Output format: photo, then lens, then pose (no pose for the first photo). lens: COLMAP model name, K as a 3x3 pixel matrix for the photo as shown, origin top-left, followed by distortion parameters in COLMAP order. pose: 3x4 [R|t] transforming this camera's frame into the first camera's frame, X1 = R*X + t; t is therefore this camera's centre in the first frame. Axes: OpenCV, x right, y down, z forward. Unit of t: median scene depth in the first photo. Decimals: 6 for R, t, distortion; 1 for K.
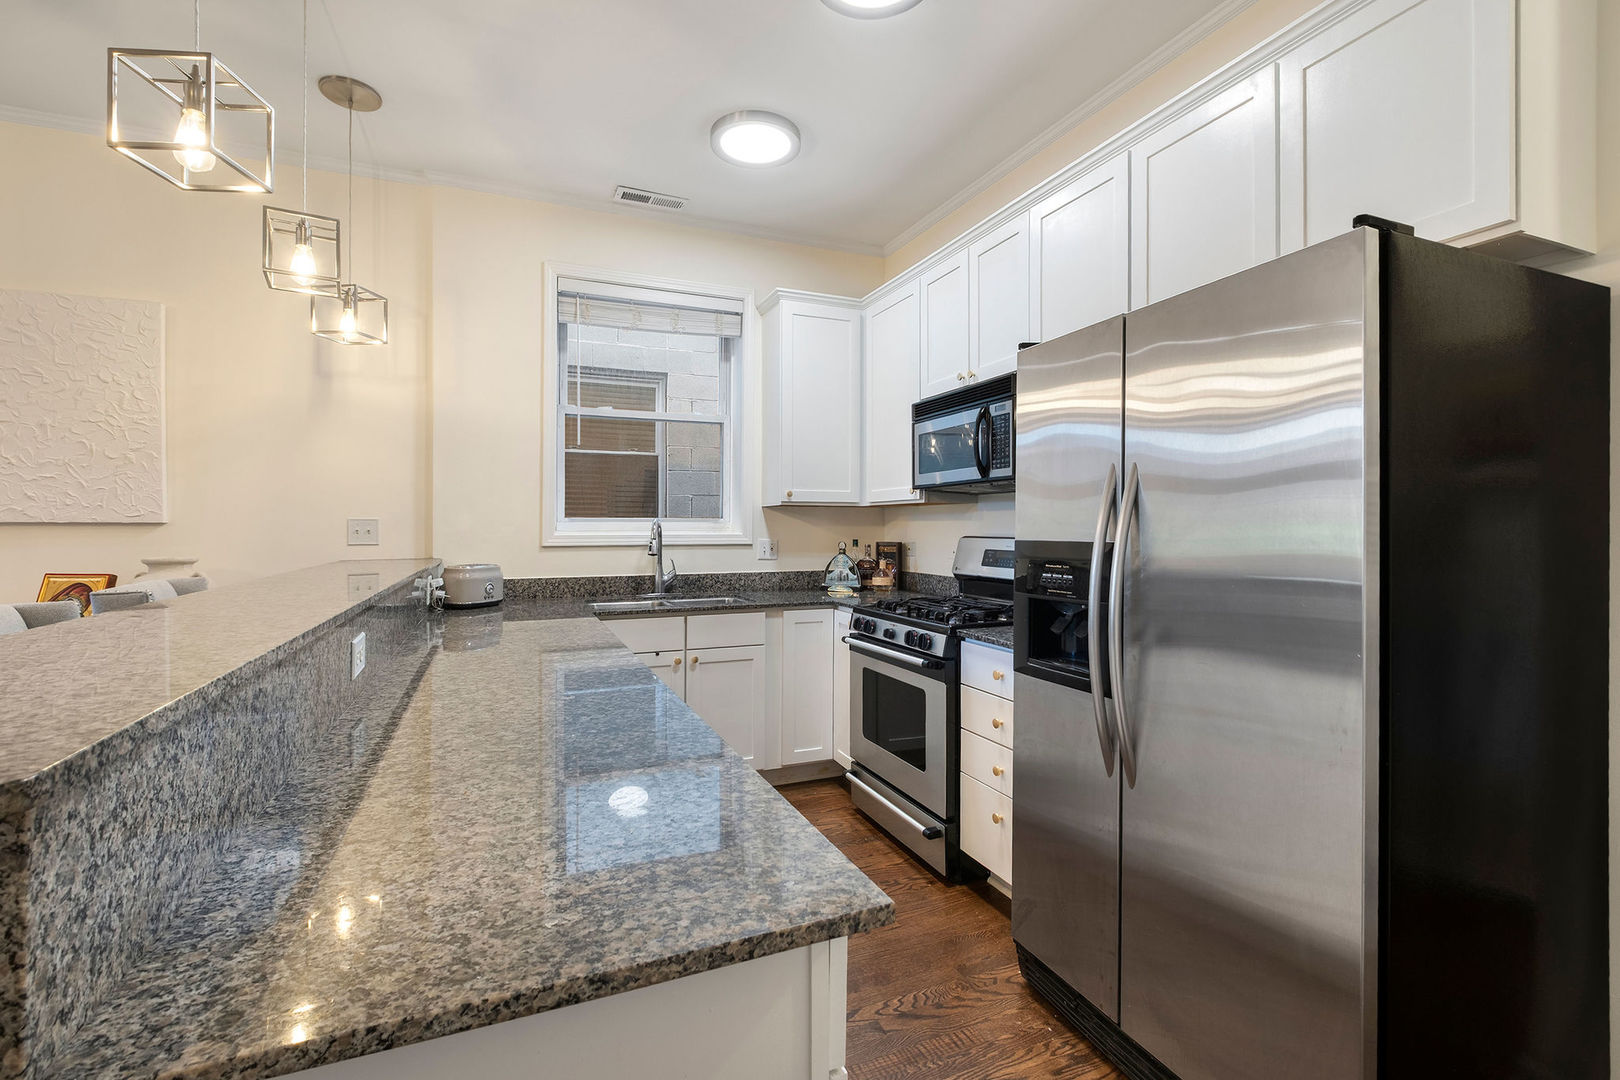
lens RADIAL K [[710.9, 0, 819.5], [0, 710.9, 525.0], [0, 0, 1]] dist [-0.004409, -0.002763]
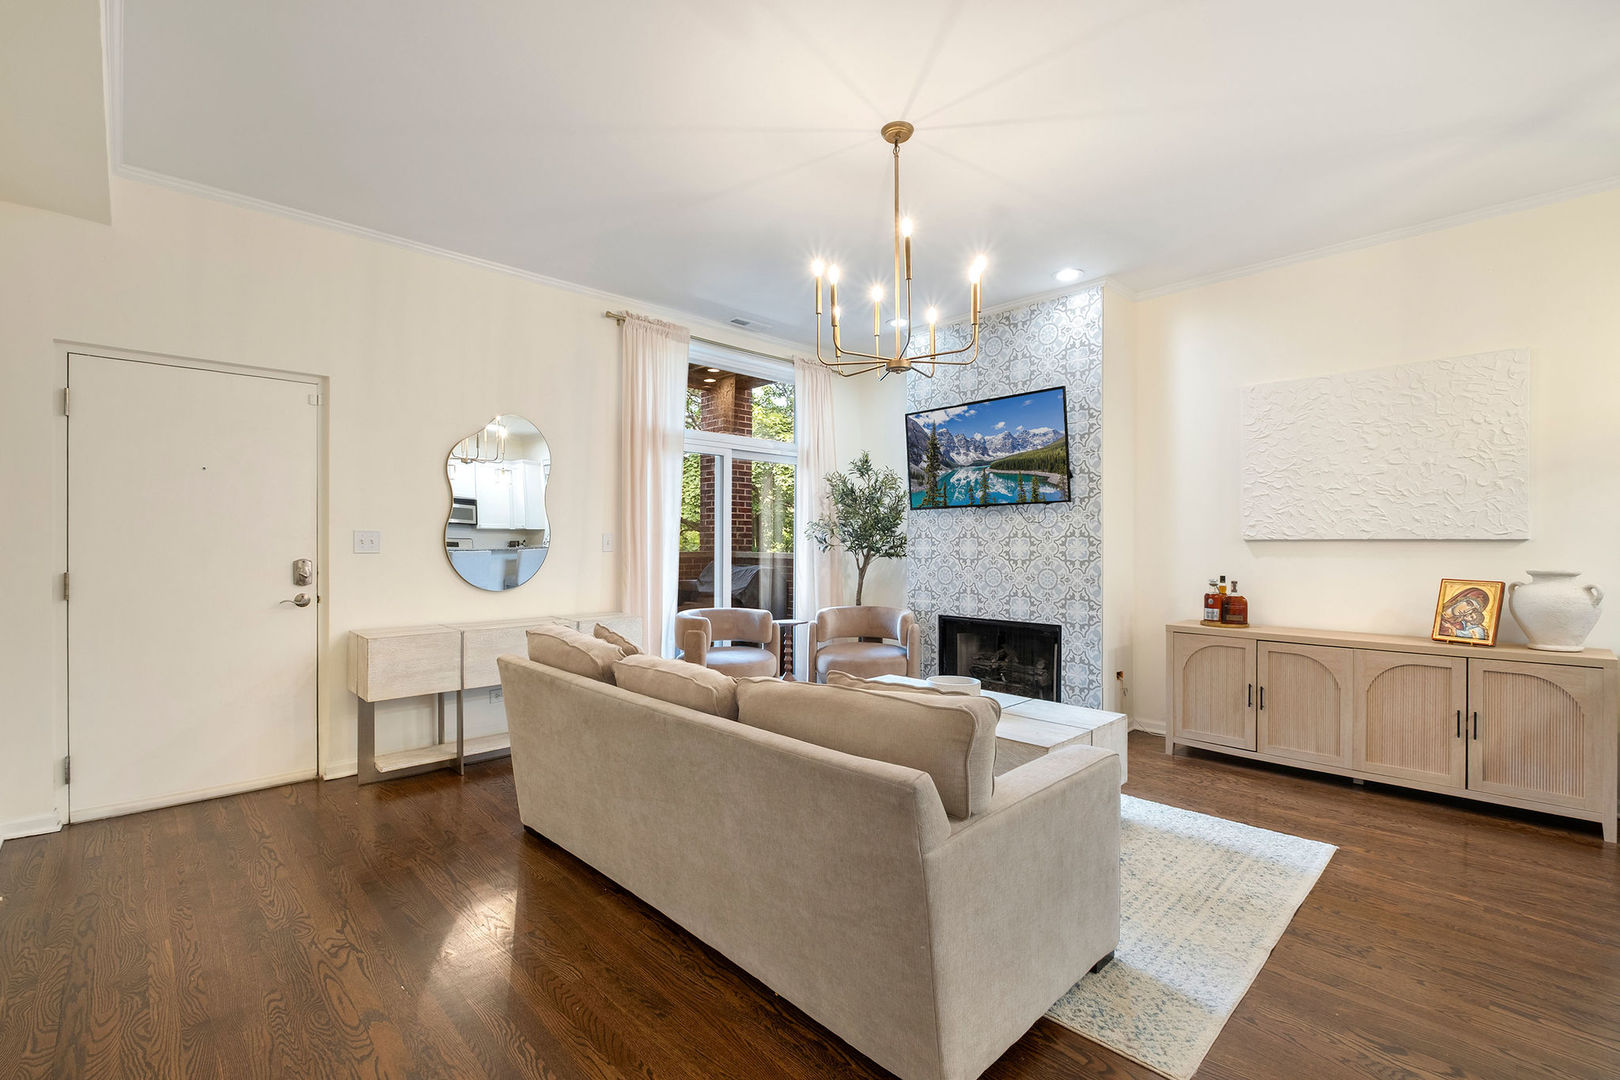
lens RADIAL K [[710.9, 0, 821.7], [0, 710.9, 542.6], [0, 0, 1]] dist [-0.004409, -0.002763]
pose [[0.362981, 0.003488, -0.931790, -0.244594], [0.000344, 0.999992, 0.003878, -0.002159], [0.931796, -0.001728, 0.362977, -0.424069]]
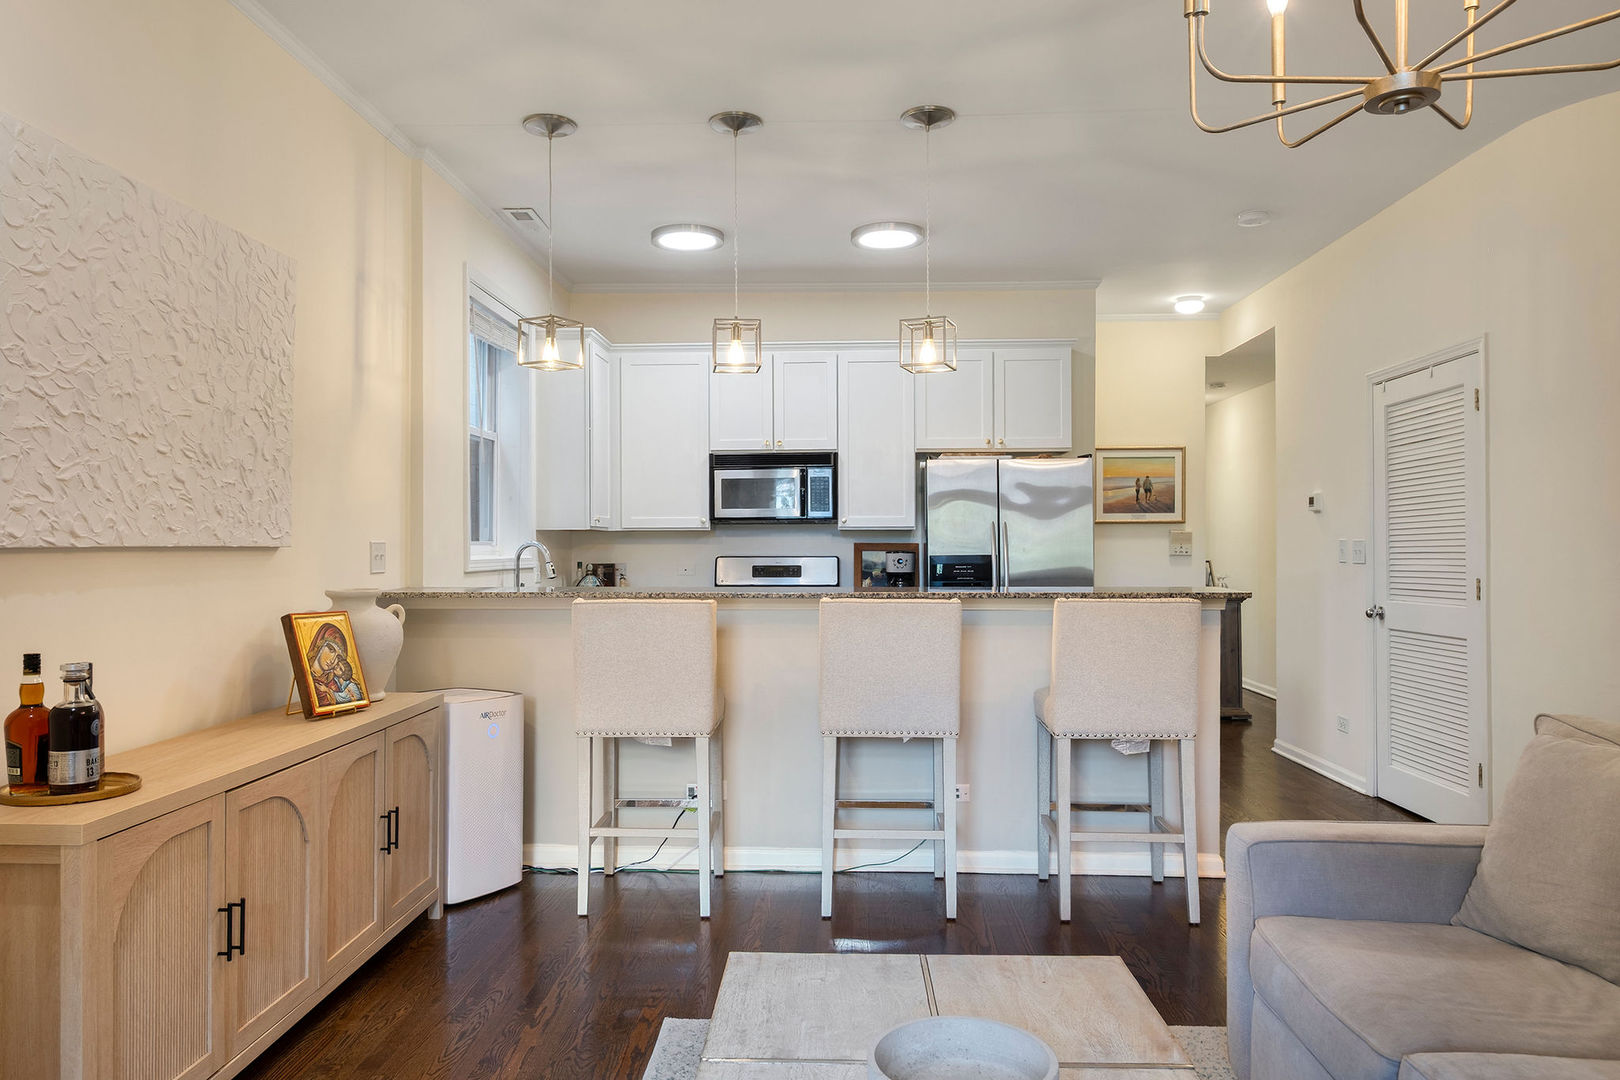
lens RADIAL K [[1077.2, 0, 805.8], [0, 1077.2, 540.7], [0, 0, 1]] dist [-0.006888, 0.002340]
pose [[0.441629, 0.003415, 0.897191, -1.529497], [0.003137, 0.999981, -0.005351, -0.001832], [-0.897192, 0.005178, 0.441609, -0.011965]]
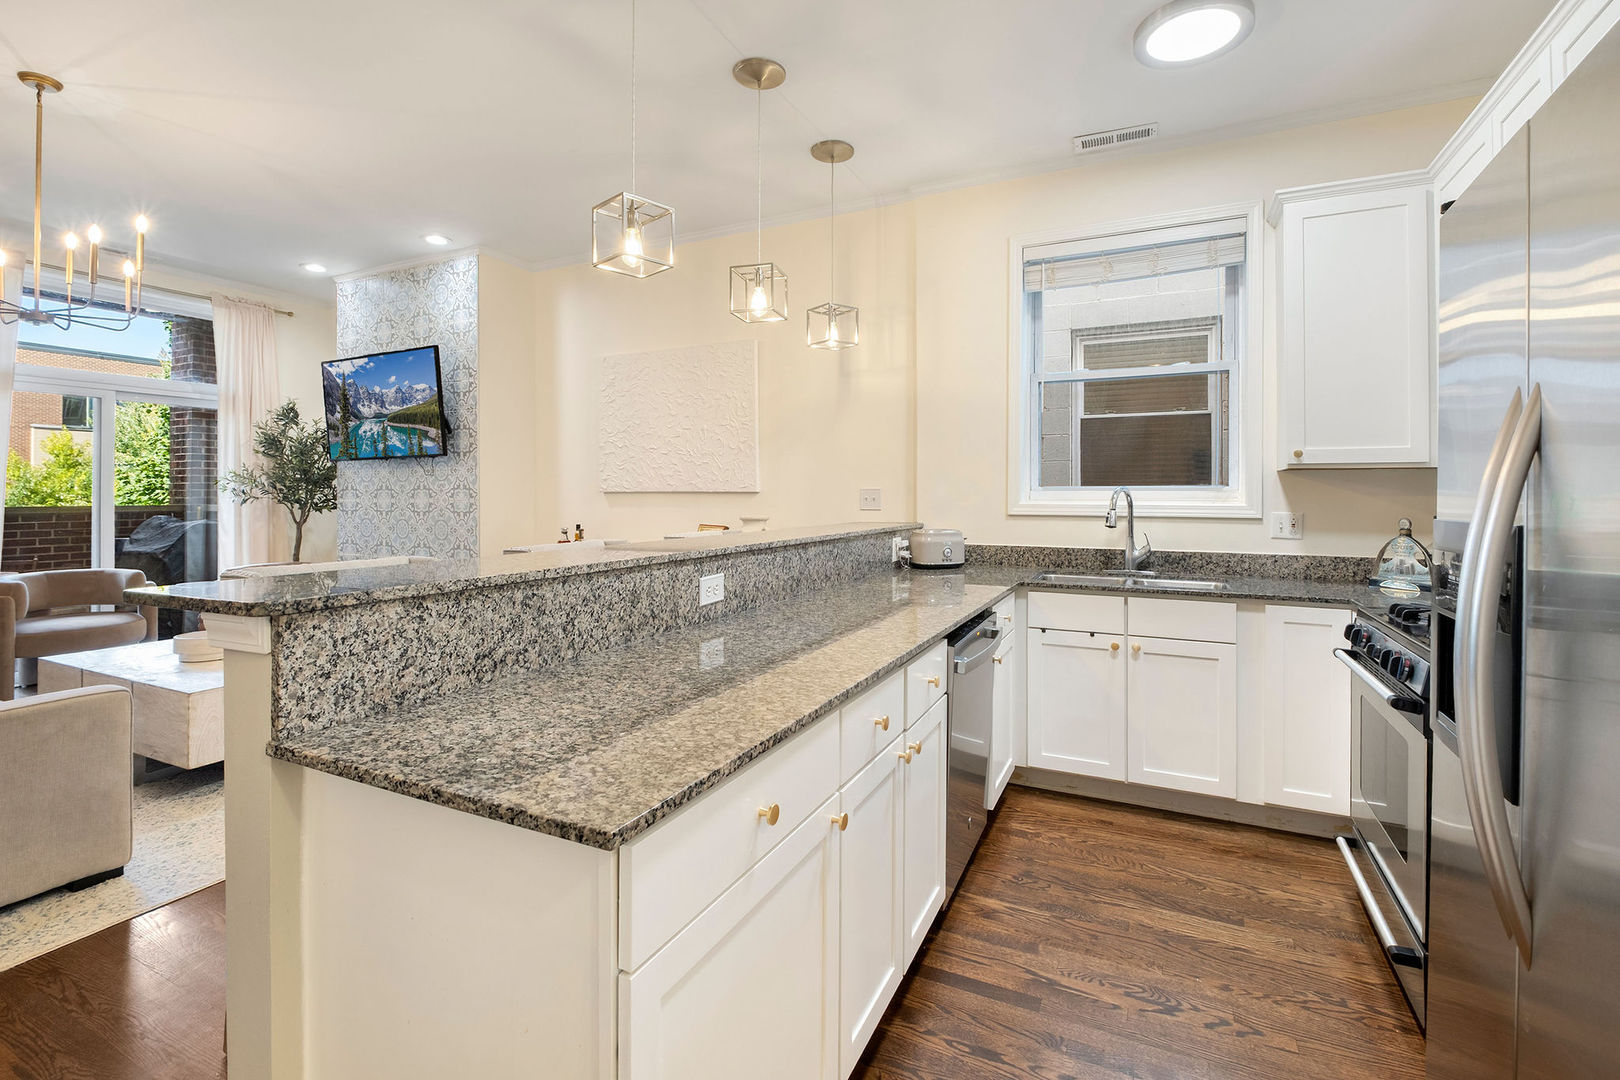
lens RADIAL K [[734.2, 0, 810.0], [0, 734.2, 487.6], [0, 0, 1]] dist [-0.000134, -0.003163]
pose [[0.650399, -0.004991, -0.759577, 0.240125], [-0.001093, 0.999971, -0.007507, -0.000892], [0.759592, 0.005713, 0.650374, 0.097538]]
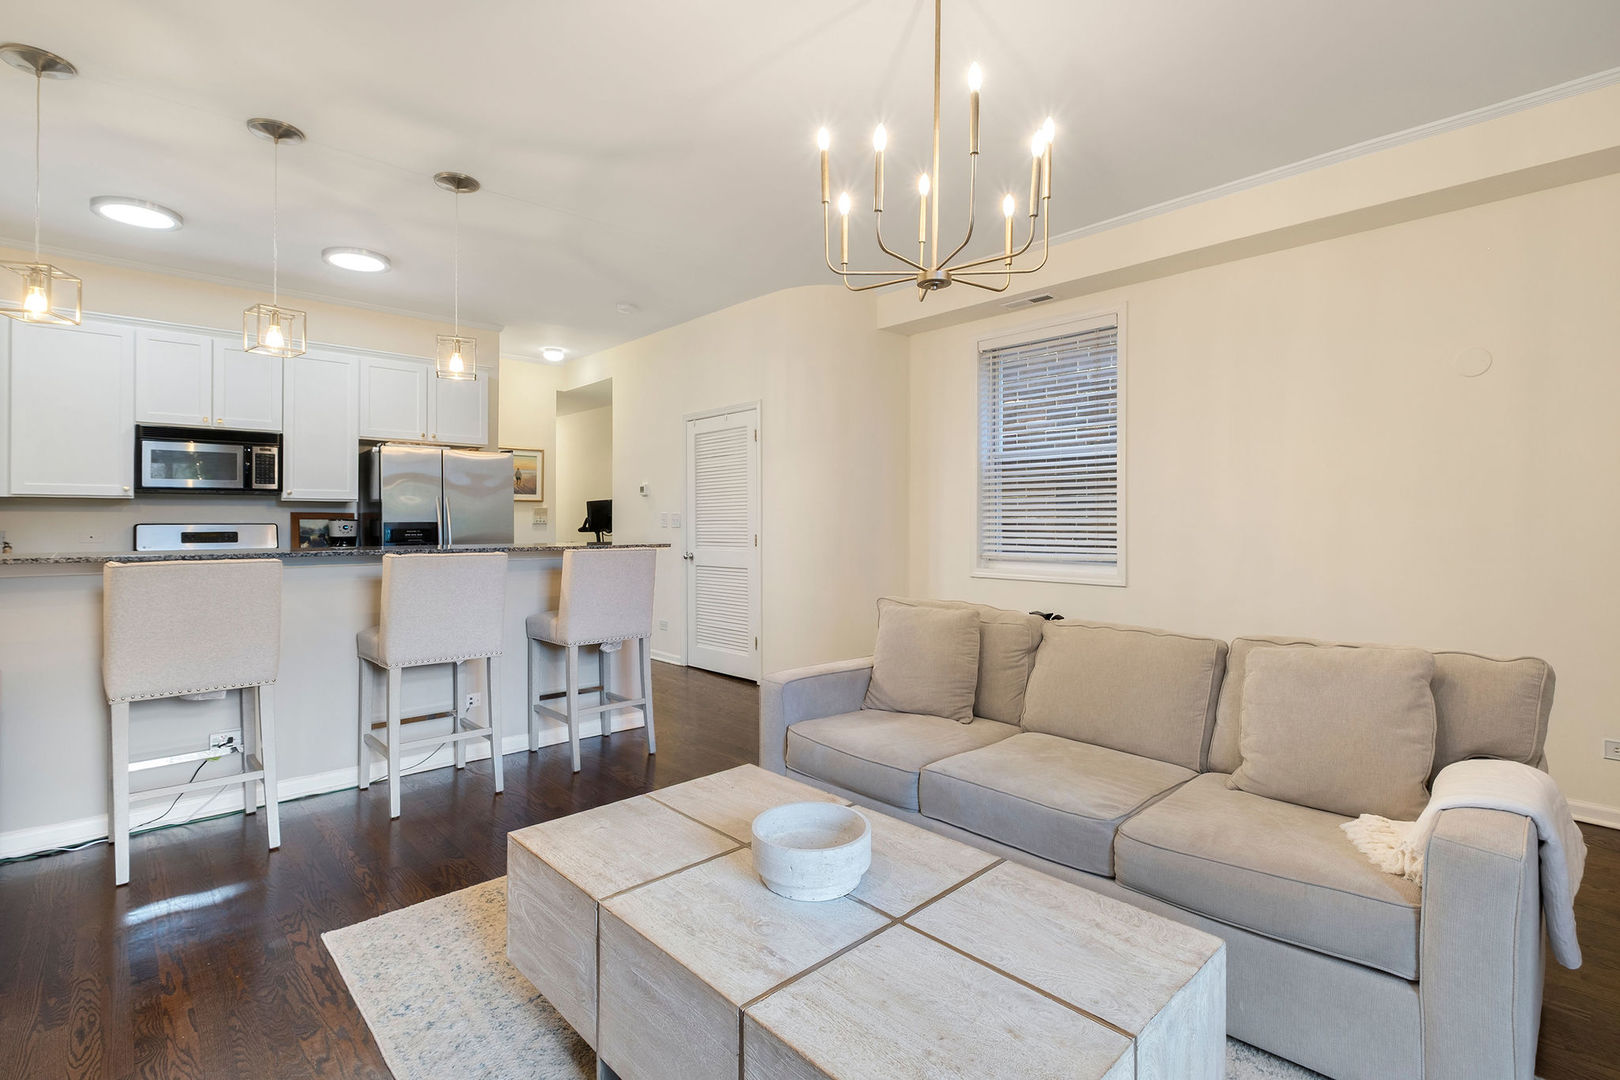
lens RADIAL K [[734.2, 0, 796.7], [0, 734.2, 514.3], [0, 0, 1]] dist [-0.000134, -0.003163]
pose [[-0.323961, 0.007081, 0.946044, -1.555273], [-0.000380, 0.999971, -0.007615, 0.008123], [-0.946070, -0.002827, -0.323949, 0.275132]]
